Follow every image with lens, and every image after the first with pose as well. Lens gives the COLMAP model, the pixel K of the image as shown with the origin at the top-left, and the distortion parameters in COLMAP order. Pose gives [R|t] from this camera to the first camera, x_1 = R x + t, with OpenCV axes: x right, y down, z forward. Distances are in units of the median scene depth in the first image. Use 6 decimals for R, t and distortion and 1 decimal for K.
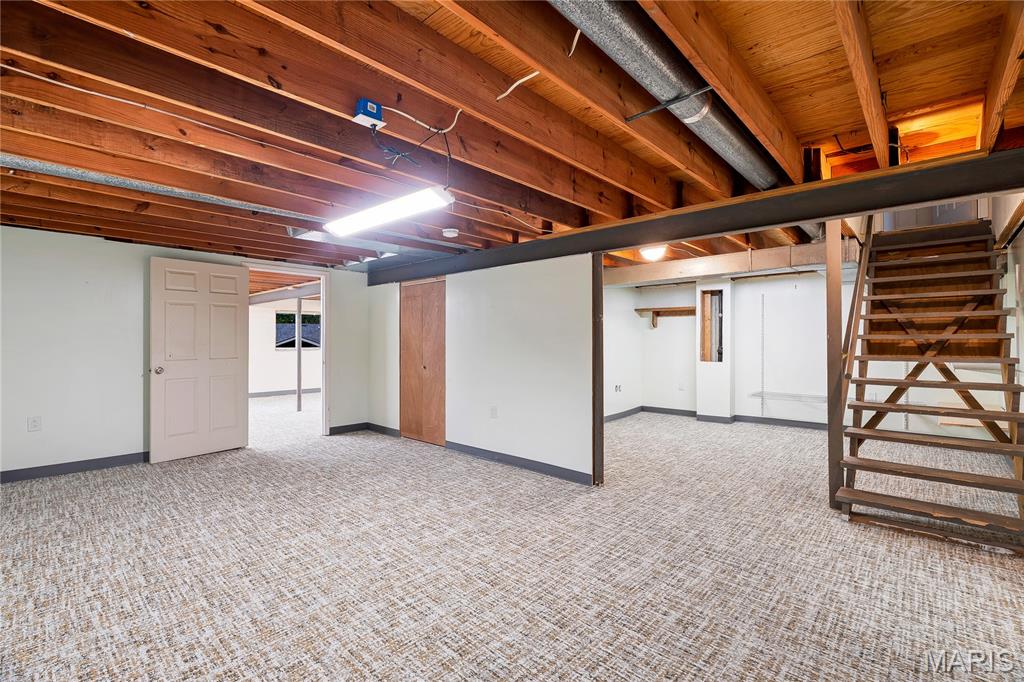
lens RADIAL K [[455.1, 0, 511.7], [0, 455.1, 337.8], [0, 0, 1]] dist [-0.001461, 0.000020]
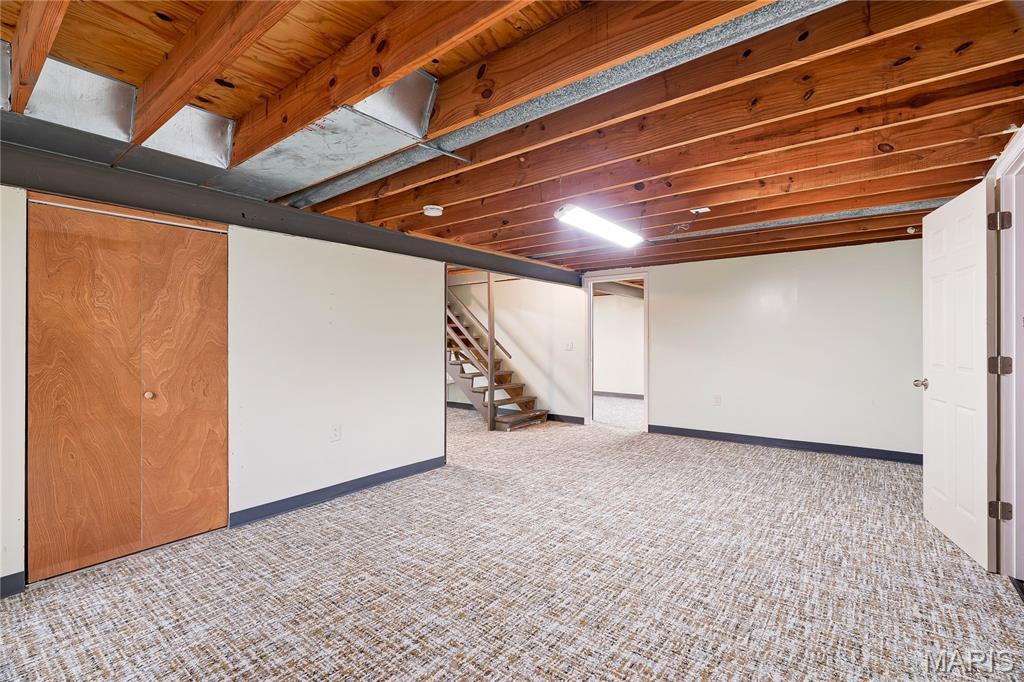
lens RADIAL K [[455.1, 0, 511.7], [0, 455.1, 341.4], [0, 0, 1]] dist [-0.001461, 0.000020]
pose [[-0.076845, -0.006638, 0.997021, -1.386126], [-0.005710, 0.999964, 0.006217, 0.004638], [-0.997027, -0.005215, -0.076880, 1.293169]]
